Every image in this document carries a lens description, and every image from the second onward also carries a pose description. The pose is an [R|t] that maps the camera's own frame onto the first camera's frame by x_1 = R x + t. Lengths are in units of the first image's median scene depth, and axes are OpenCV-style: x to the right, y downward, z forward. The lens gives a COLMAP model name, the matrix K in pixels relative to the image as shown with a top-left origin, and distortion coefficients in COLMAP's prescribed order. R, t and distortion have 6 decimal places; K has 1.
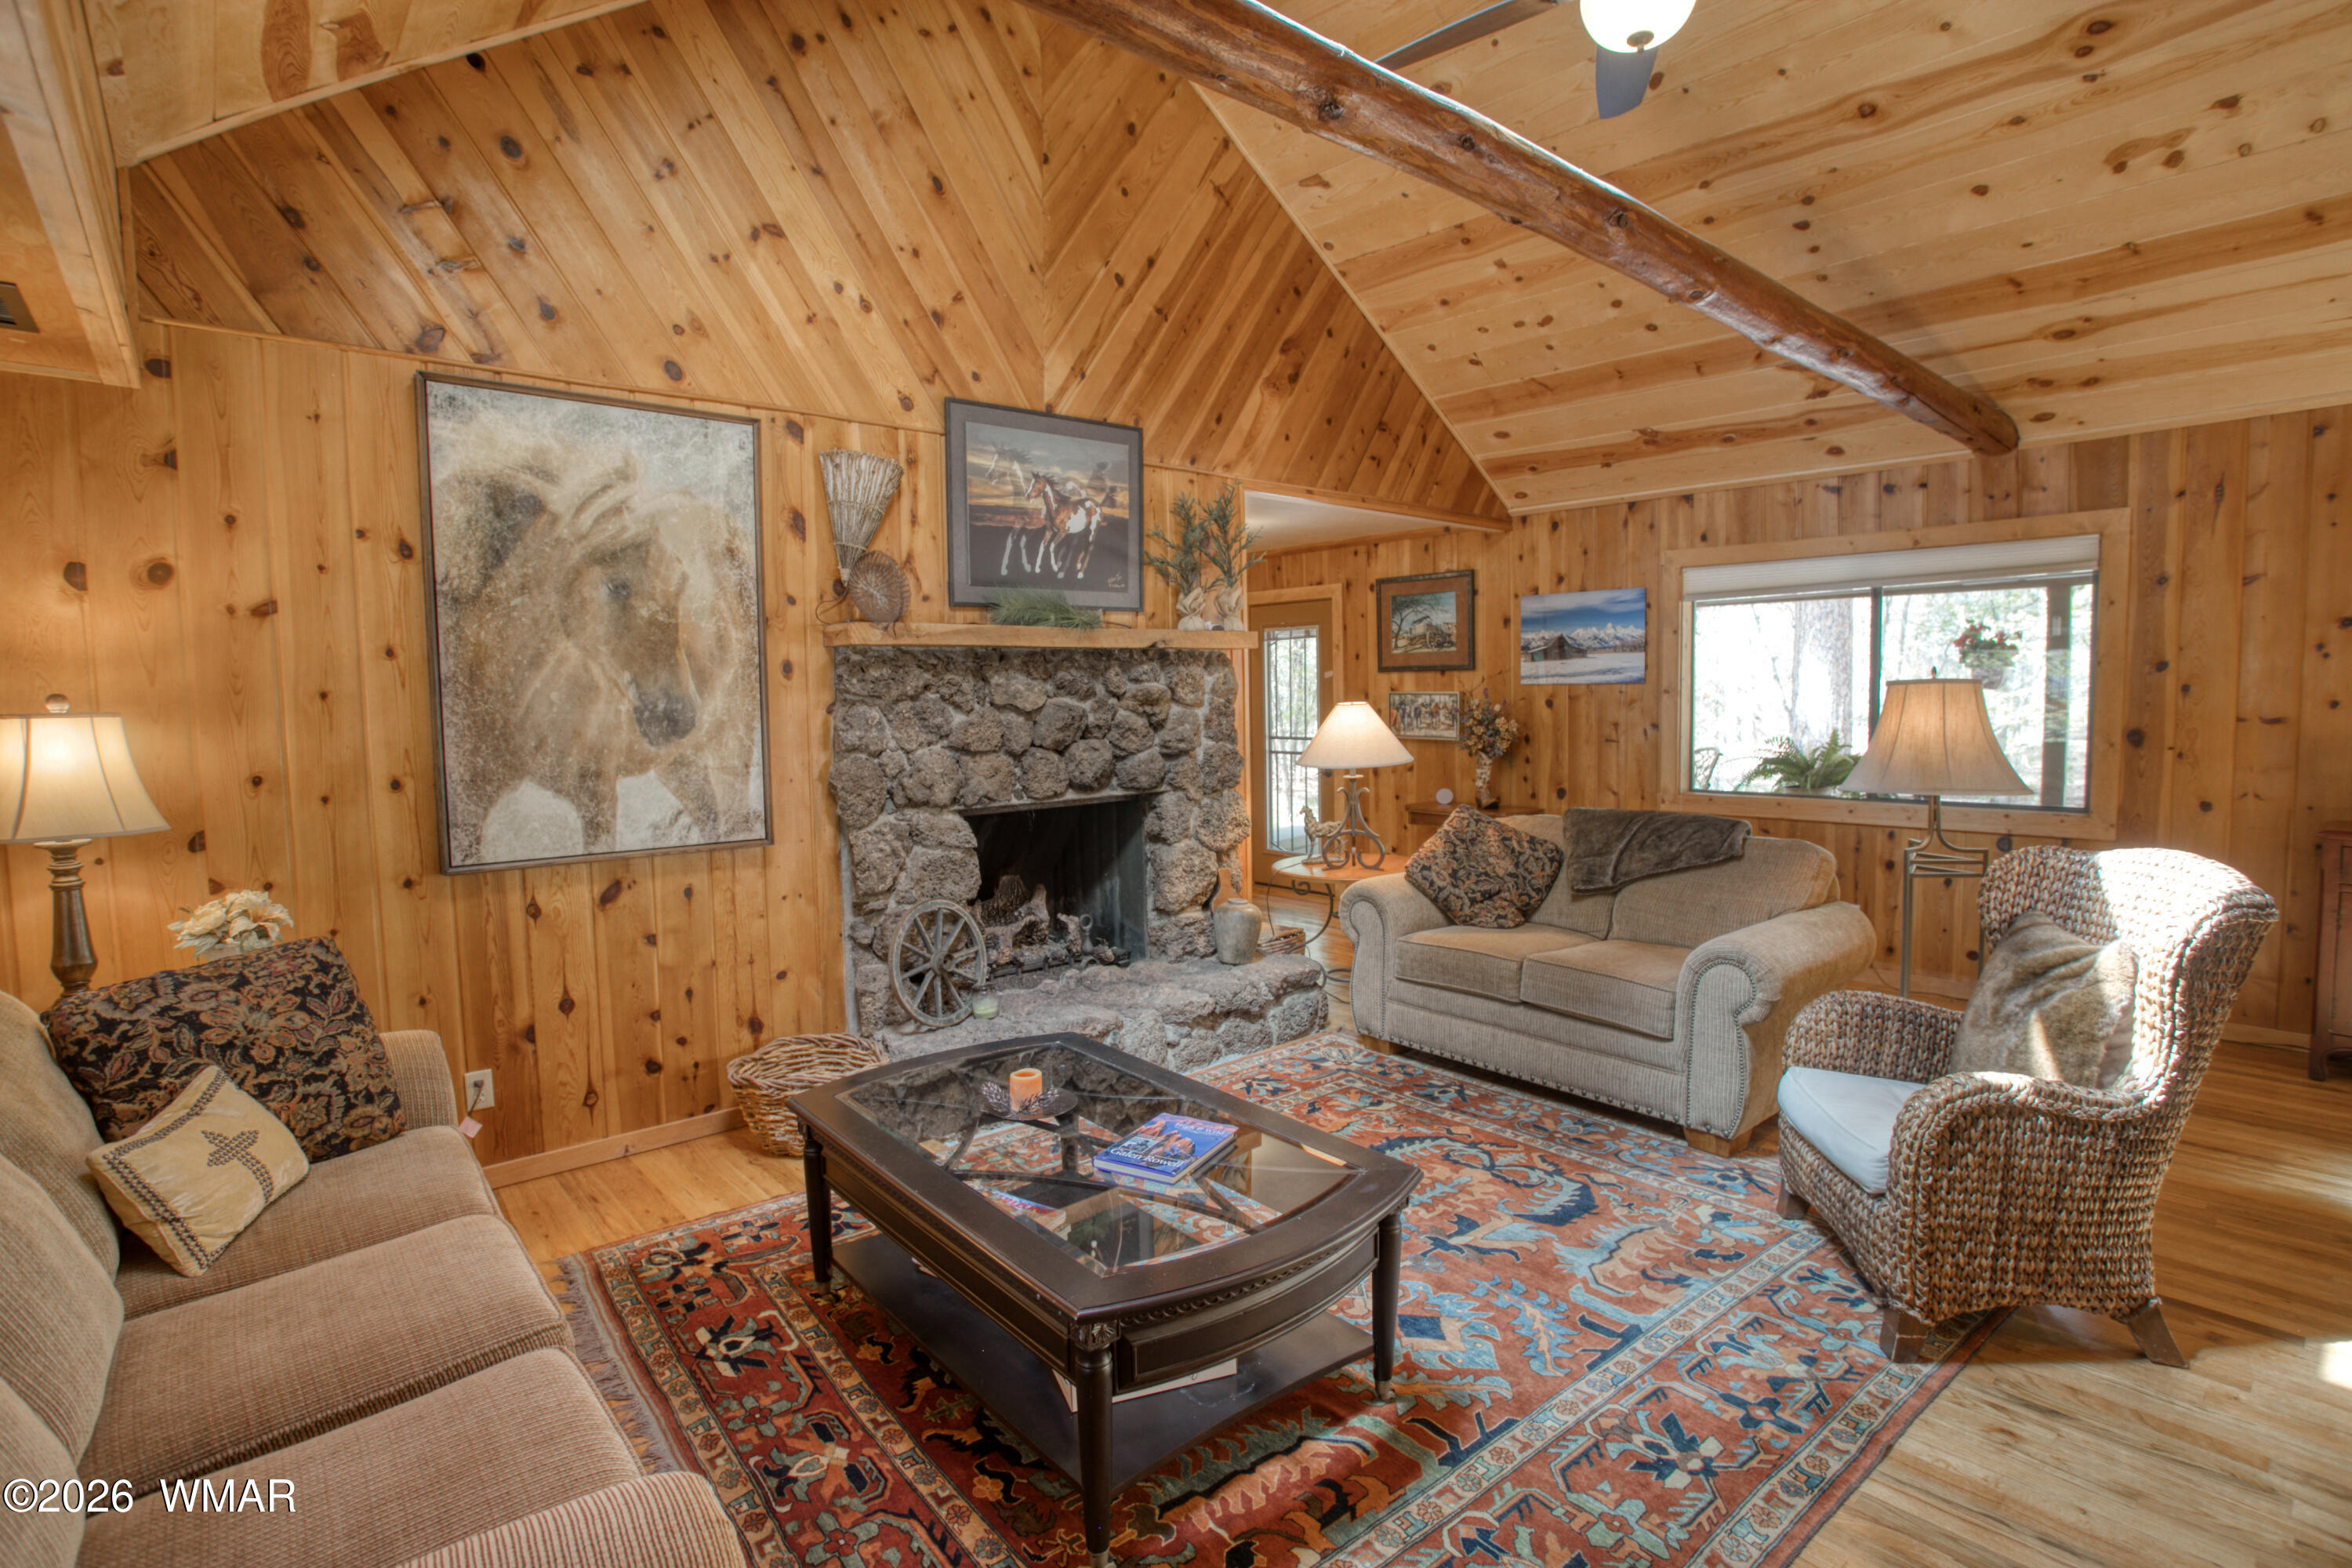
lens RADIAL K [[1145.7, 0, 1185.4], [0, 1145.7, 780.4], [0, 0, 1]] dist [-0.086245, 0.042870]
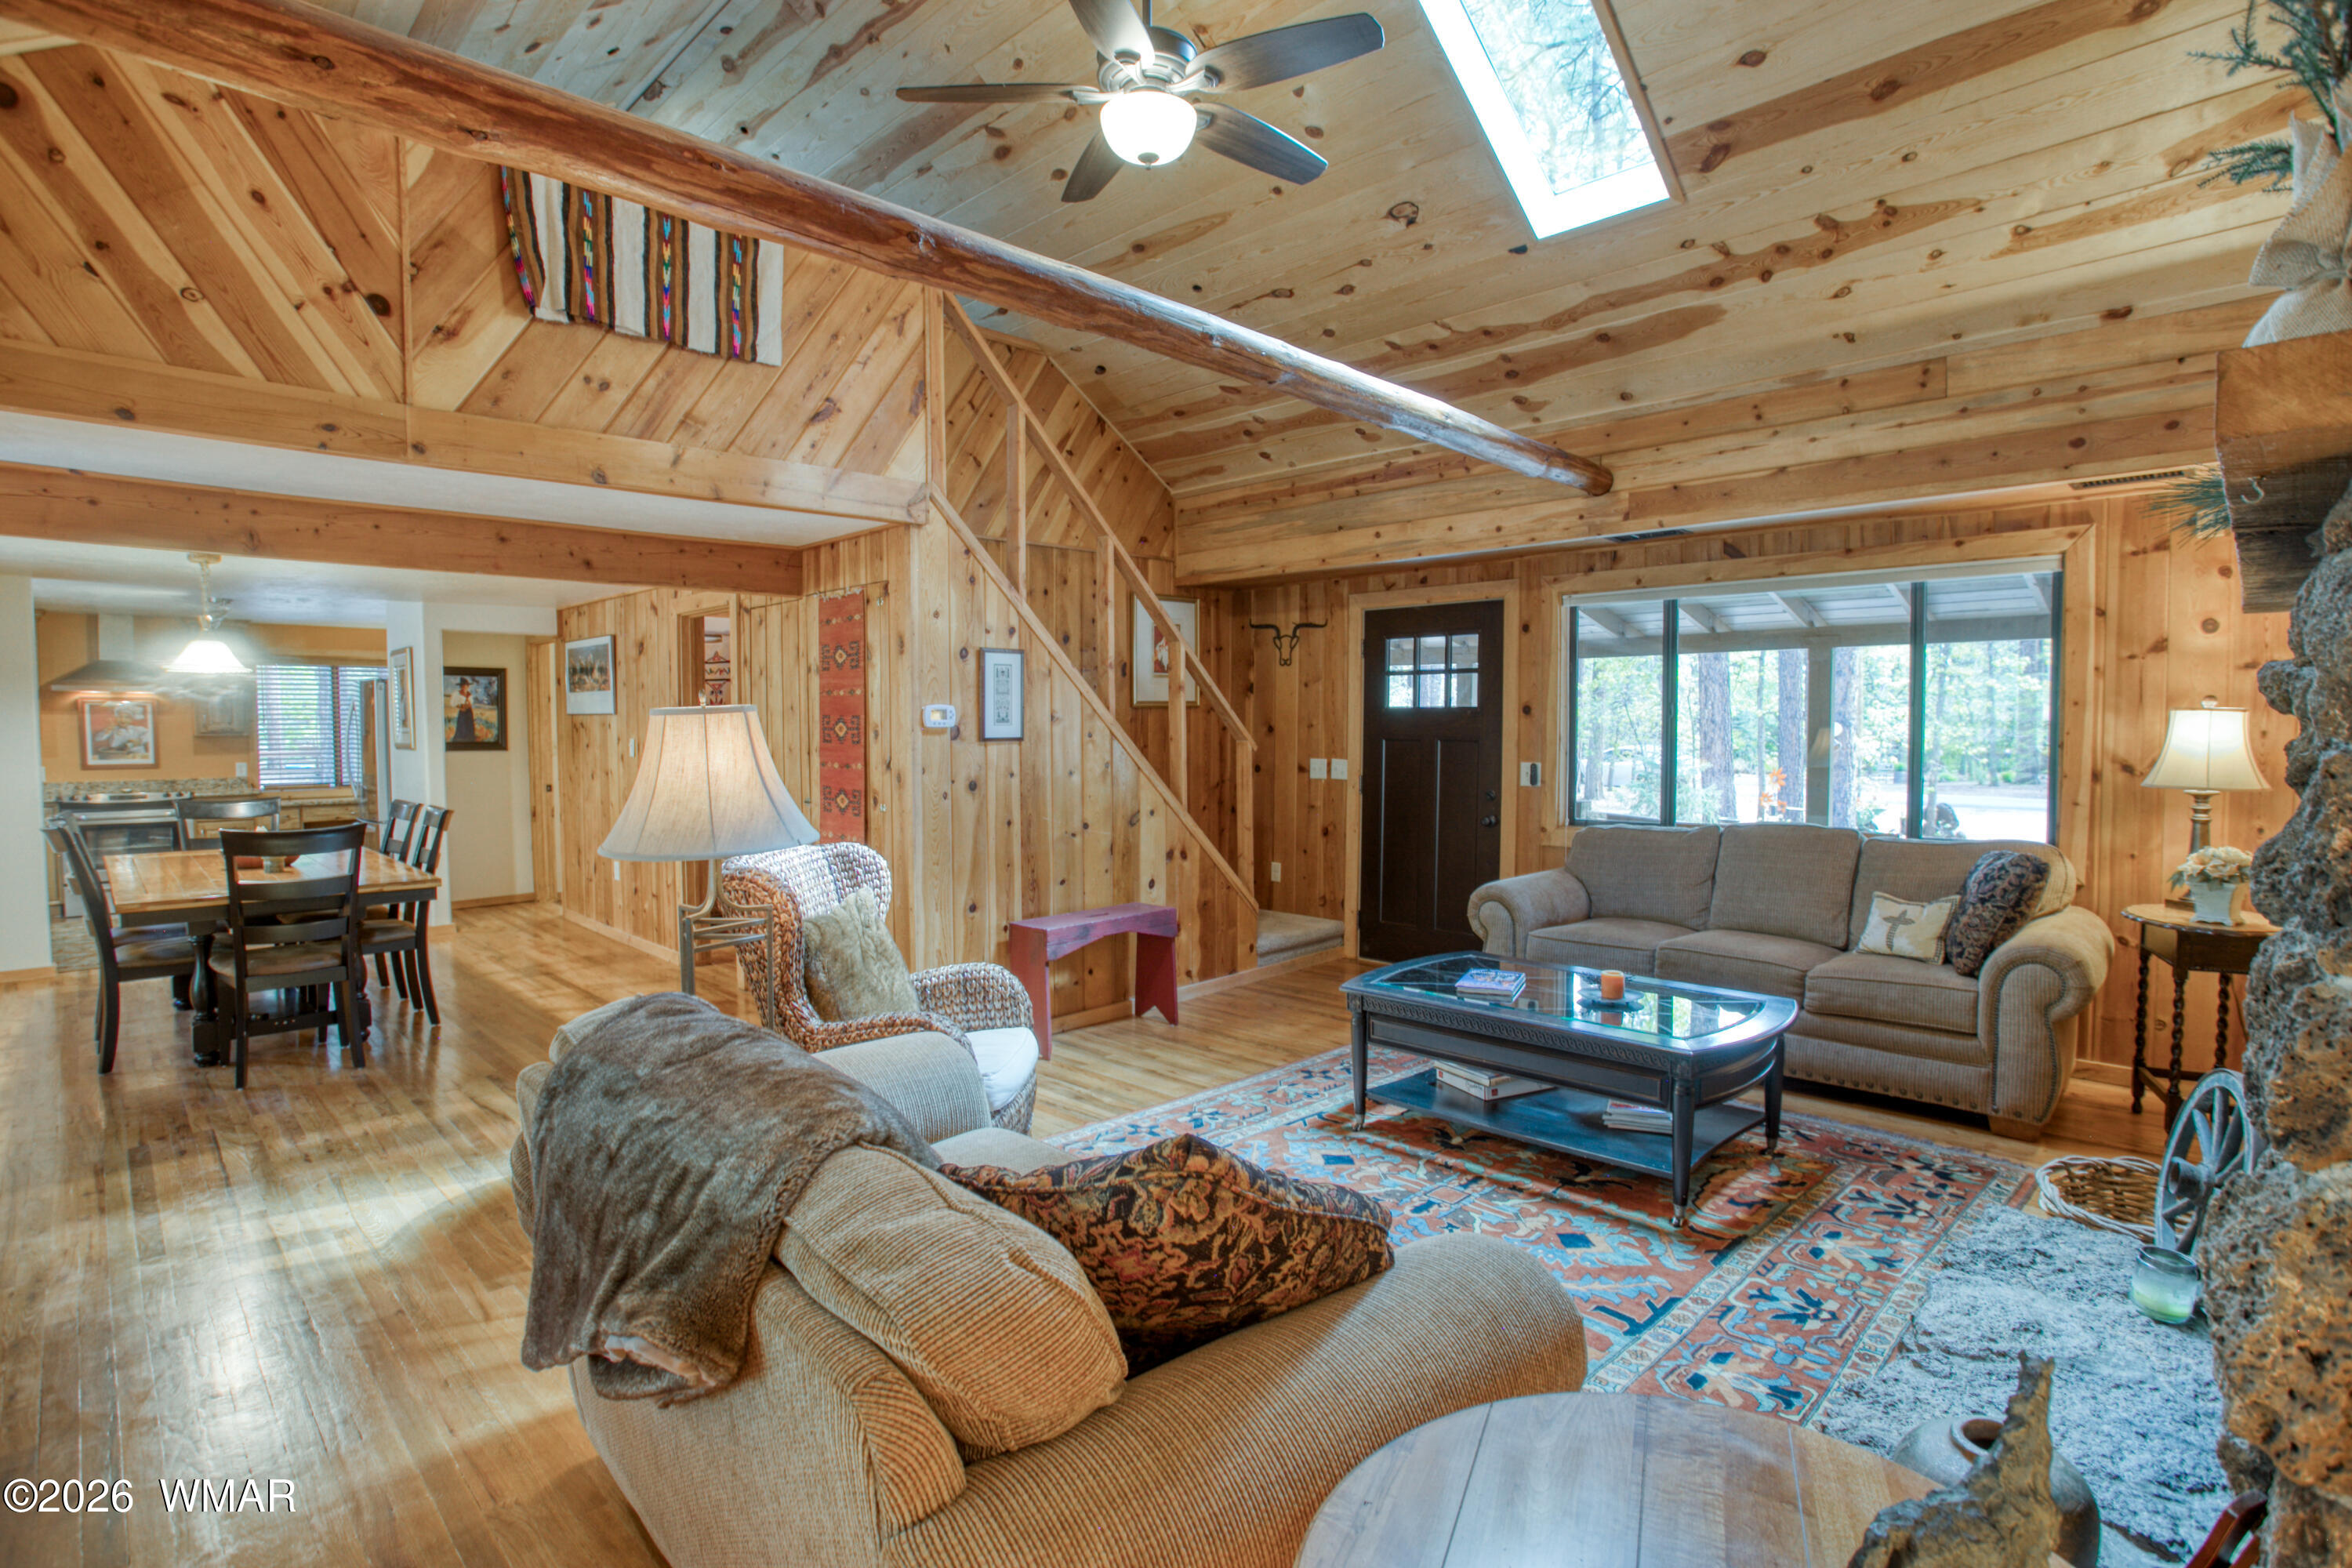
lens RADIAL K [[1153.2, 0, 1195.5], [0, 1153.2, 773.9], [0, 0, 1]] dist [-0.079368, 0.042691]
pose [[-0.996886, 0.024910, -0.074813, 0.300728], [0.015669, 0.992449, 0.121655, -0.107948], [0.077278, 0.120104, -0.989749, 1.460609]]
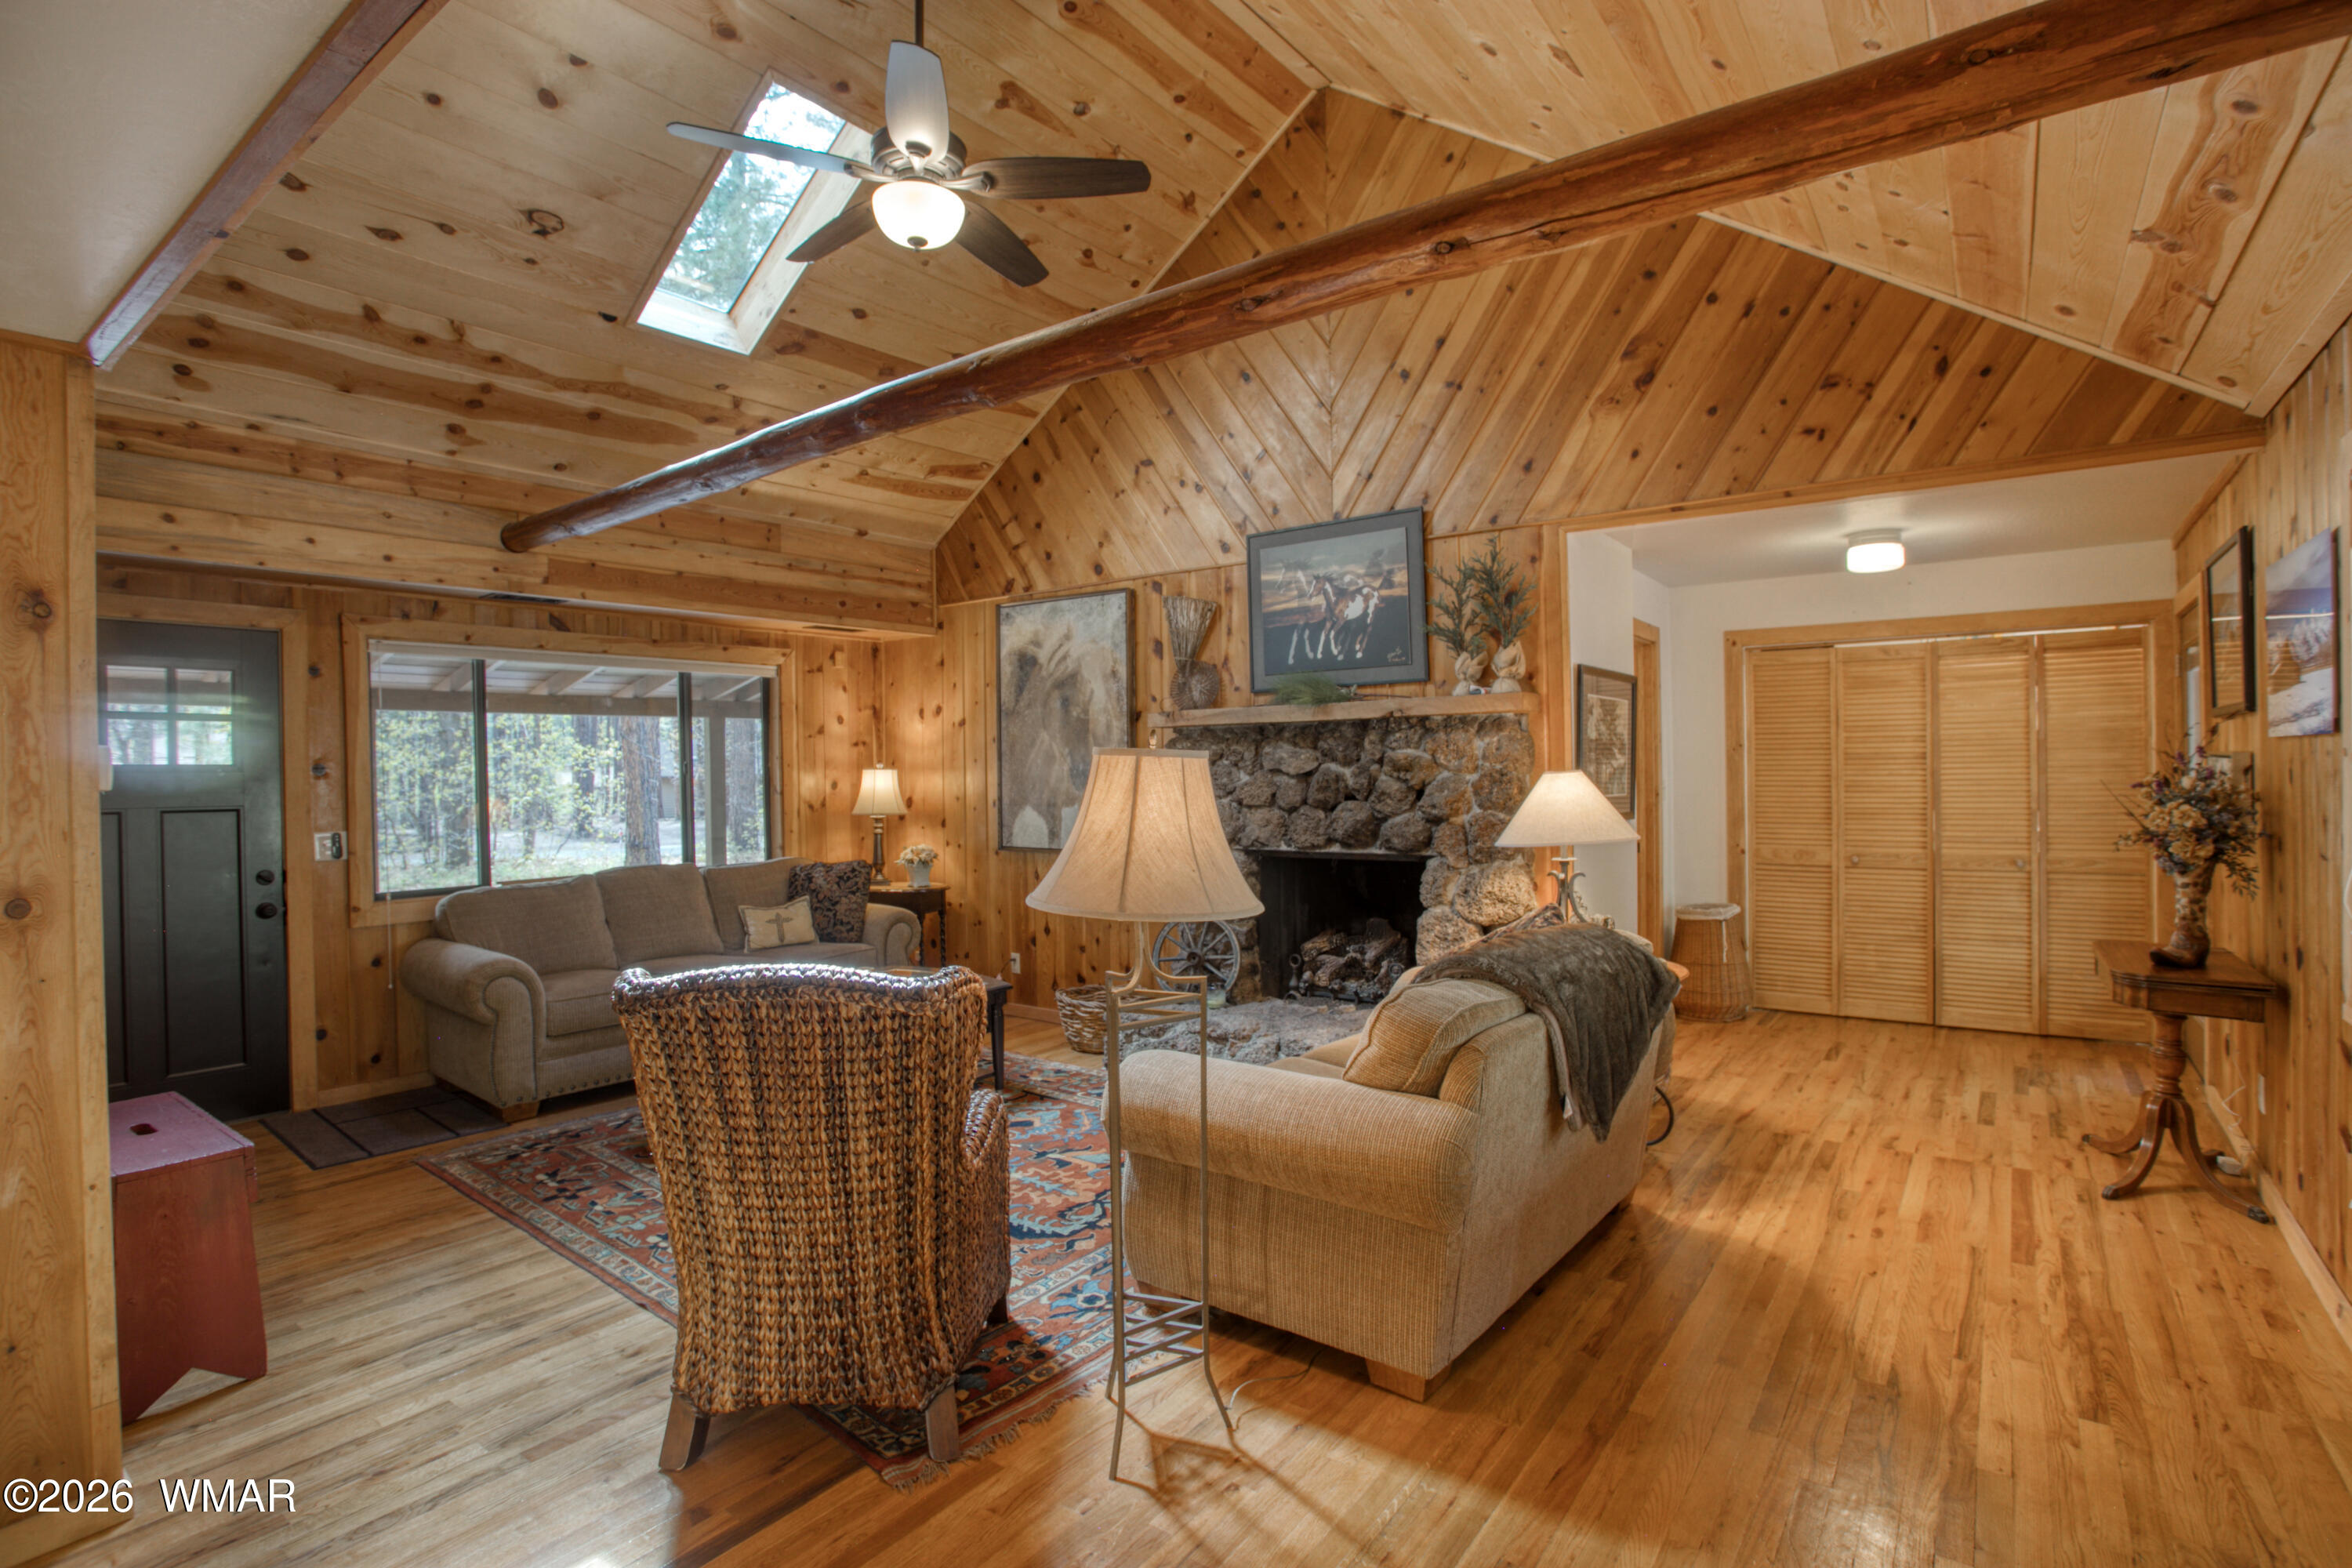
lens RADIAL K [[1145.7, 0, 1185.4], [0, 1145.7, 780.4], [0, 0, 1]] dist [-0.086245, 0.042870]
pose [[0.210544, 0.022052, -0.977336, 1.107615], [-0.064737, 0.997866, 0.008569, -0.062131], [0.975439, 0.061466, 0.211522, 0.683067]]
